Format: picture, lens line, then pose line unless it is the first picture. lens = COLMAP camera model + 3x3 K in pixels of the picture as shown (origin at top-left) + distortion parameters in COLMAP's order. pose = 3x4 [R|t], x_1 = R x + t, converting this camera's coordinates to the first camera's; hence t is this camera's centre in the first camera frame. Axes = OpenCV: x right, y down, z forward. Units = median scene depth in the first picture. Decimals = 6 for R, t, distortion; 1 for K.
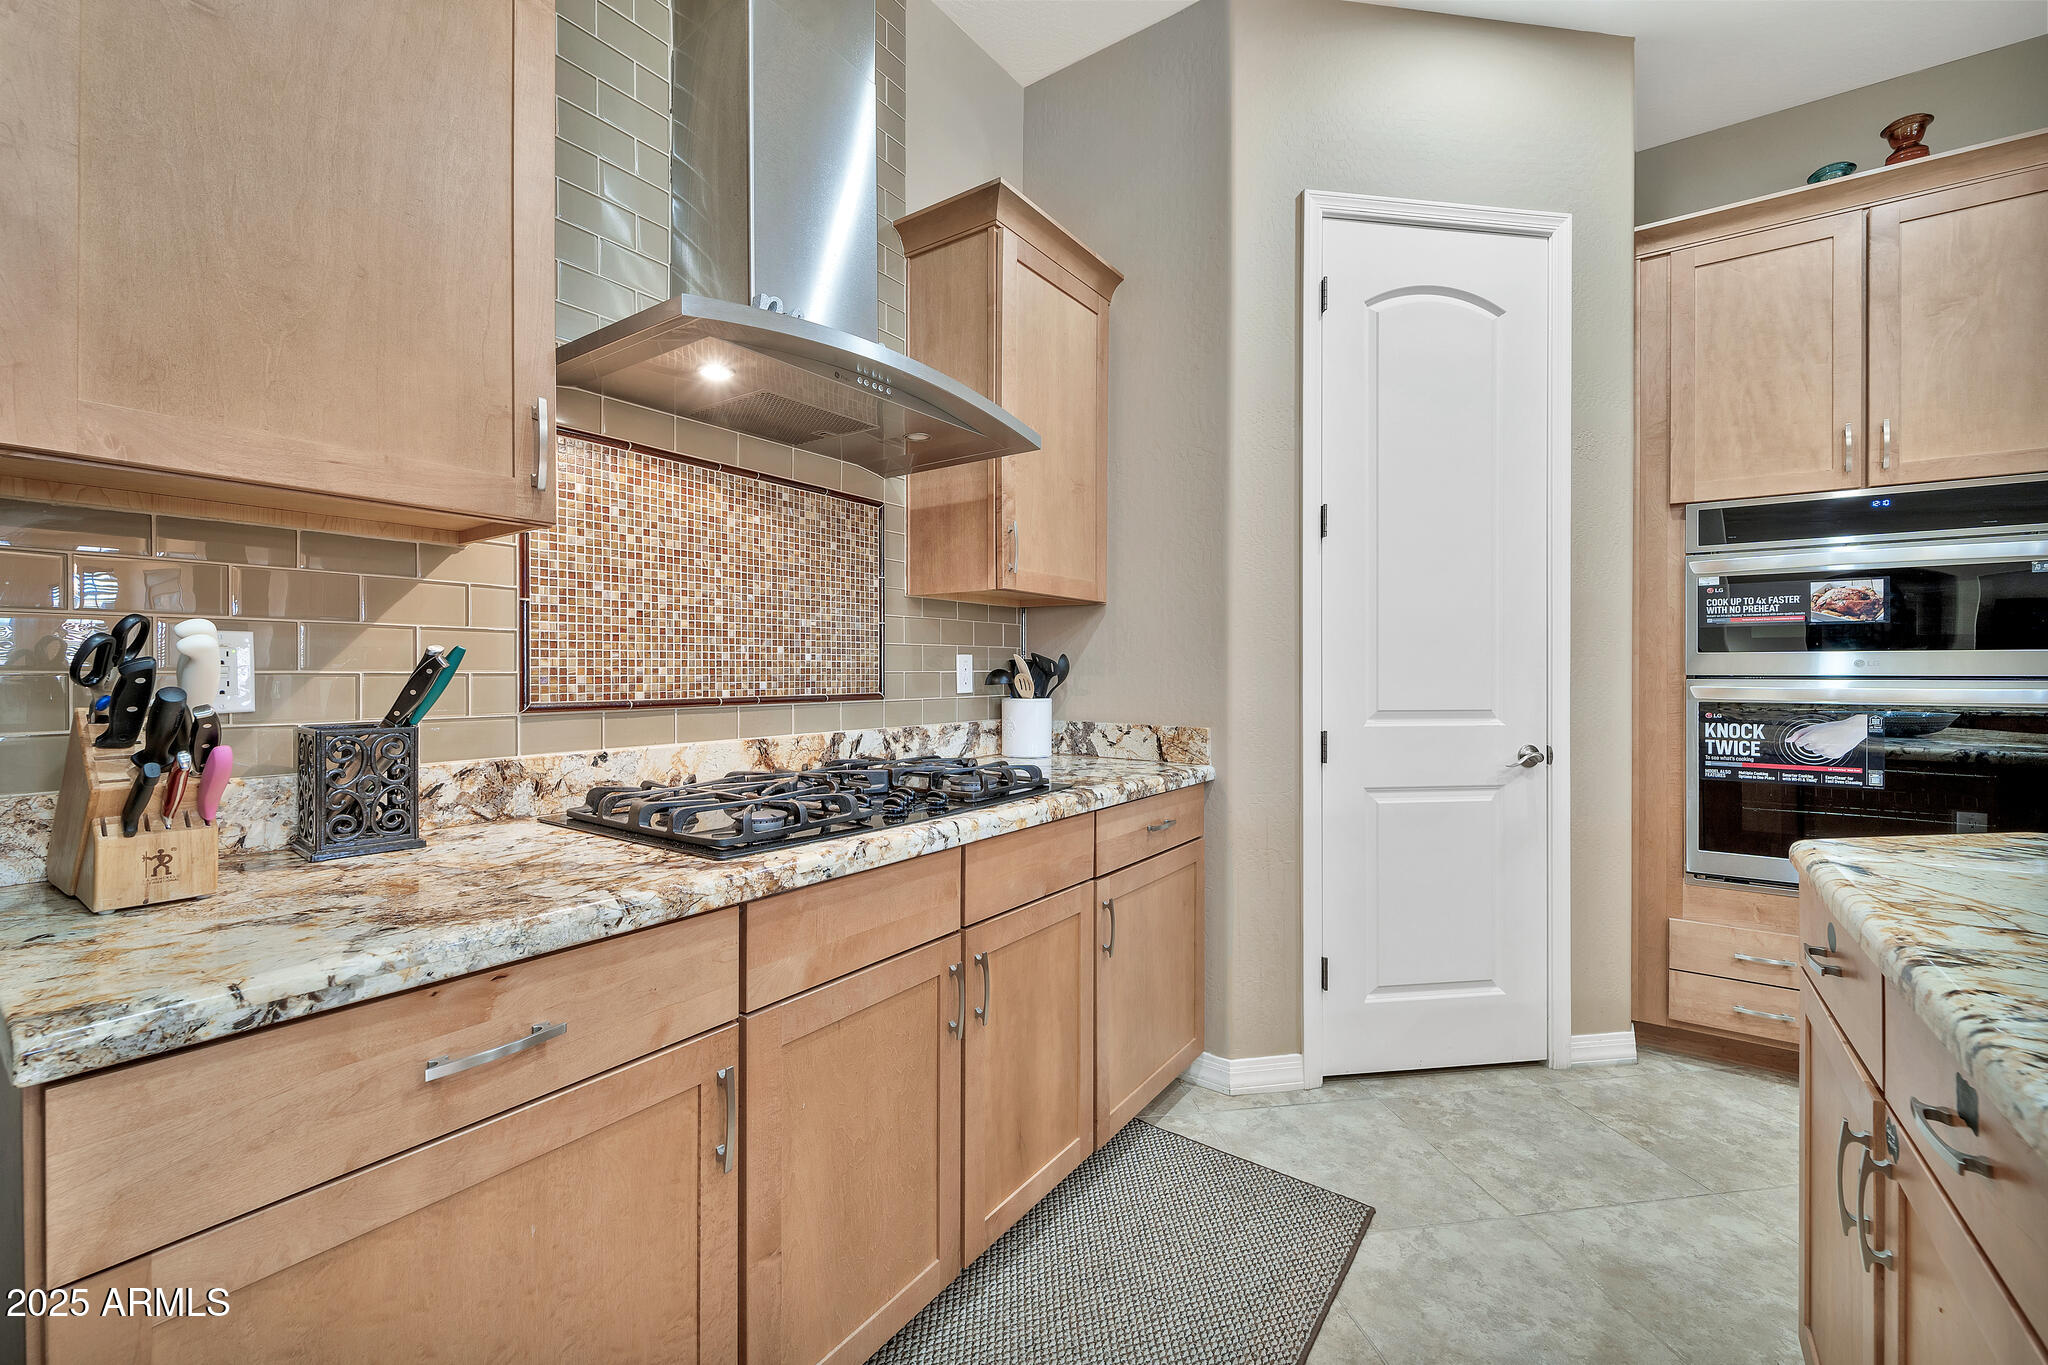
lens RADIAL K [[830.8, 0, 1030.7], [0, 830.8, 663.0], [0, 0, 1]] dist [-0.001525, -0.000076]
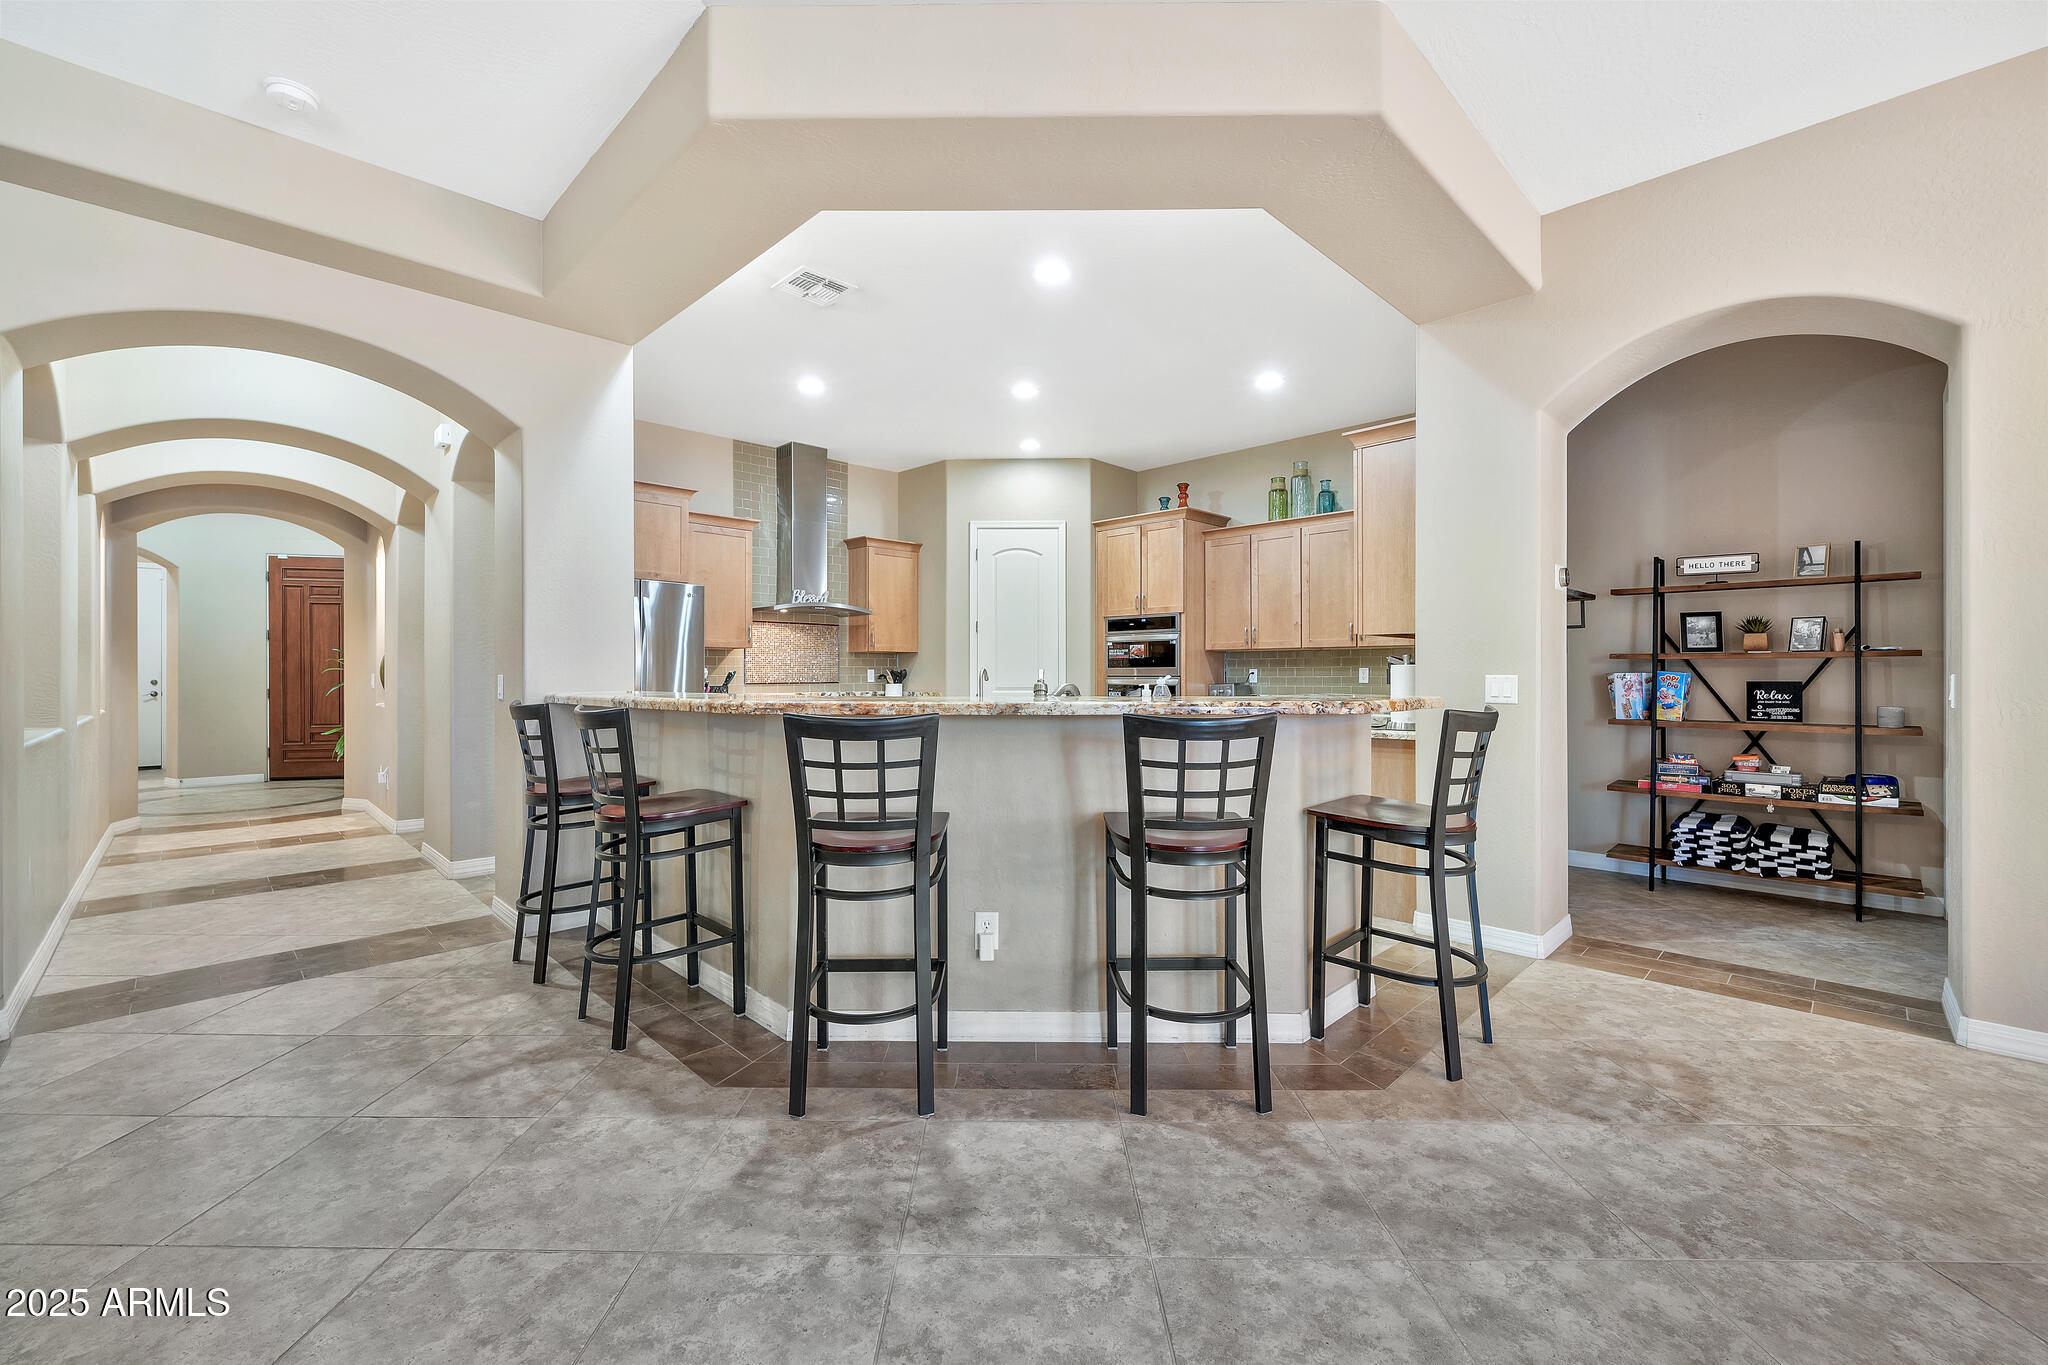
lens RADIAL K [[845.3, 0, 999.5], [0, 845.3, 674.1], [0, 0, 1]] dist [-0.001629, 0.000130]
pose [[0.987375, -0.003795, -0.158357, 0.920738], [0.004774, 0.999972, 0.005801, -0.010672], [0.158331, -0.006484, 0.987365, -2.061647]]
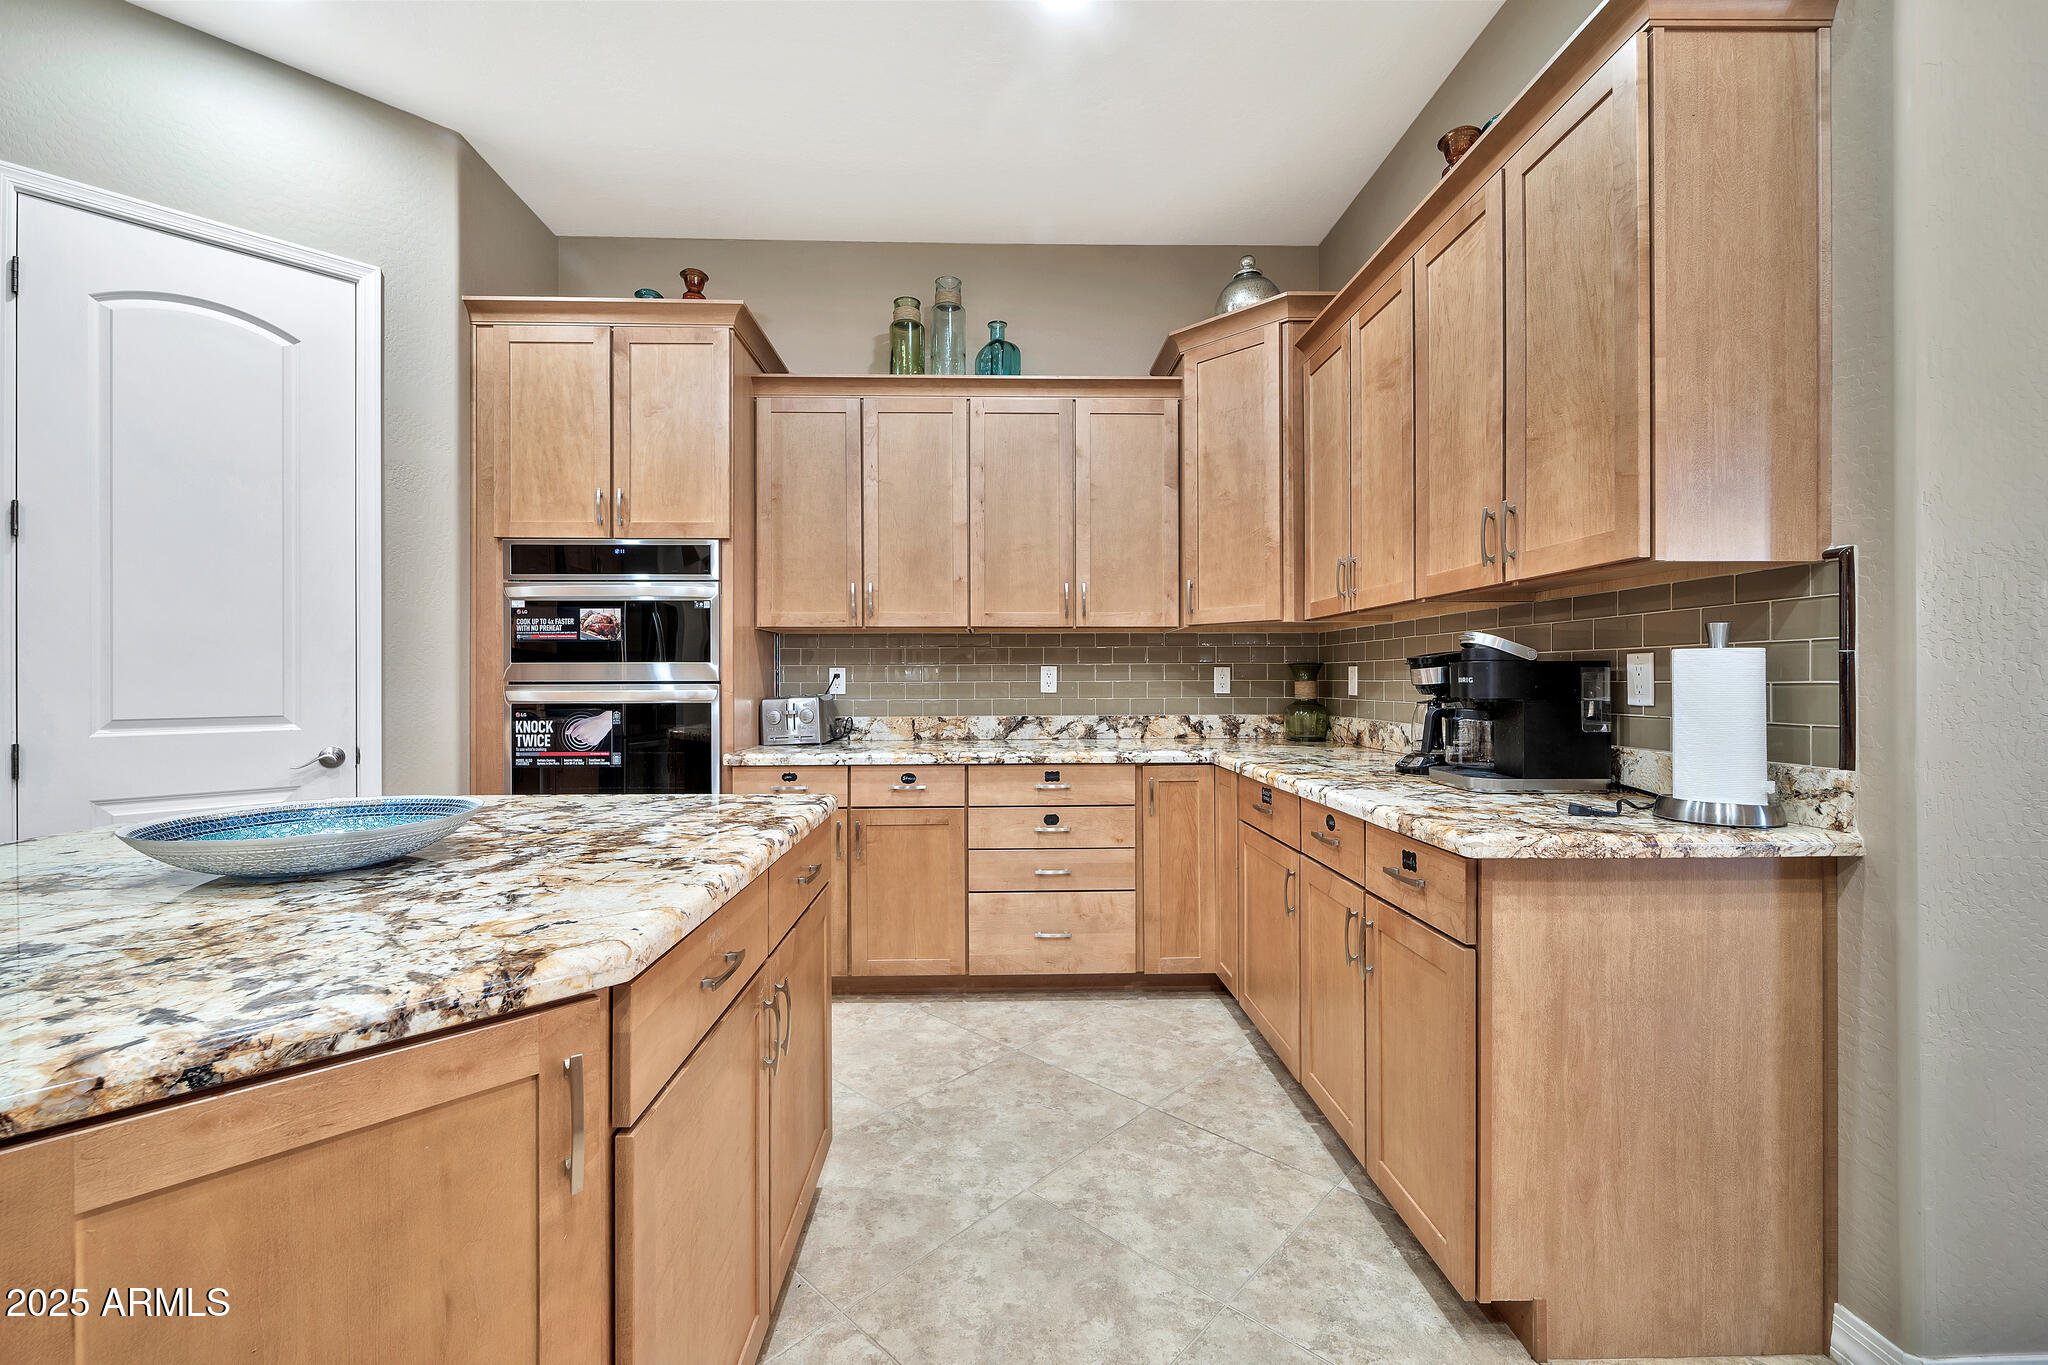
lens RADIAL K [[833.9, 0, 1007.6], [0, 833.9, 669.7], [0, 0, 1]] dist [0.001519, -0.000087]
pose [[0.799410, 0.002365, 0.600781, 0.668481], [-0.002878, 0.999996, -0.000107, -0.004532], [-0.600779, -0.001643, 0.799413, -0.410219]]
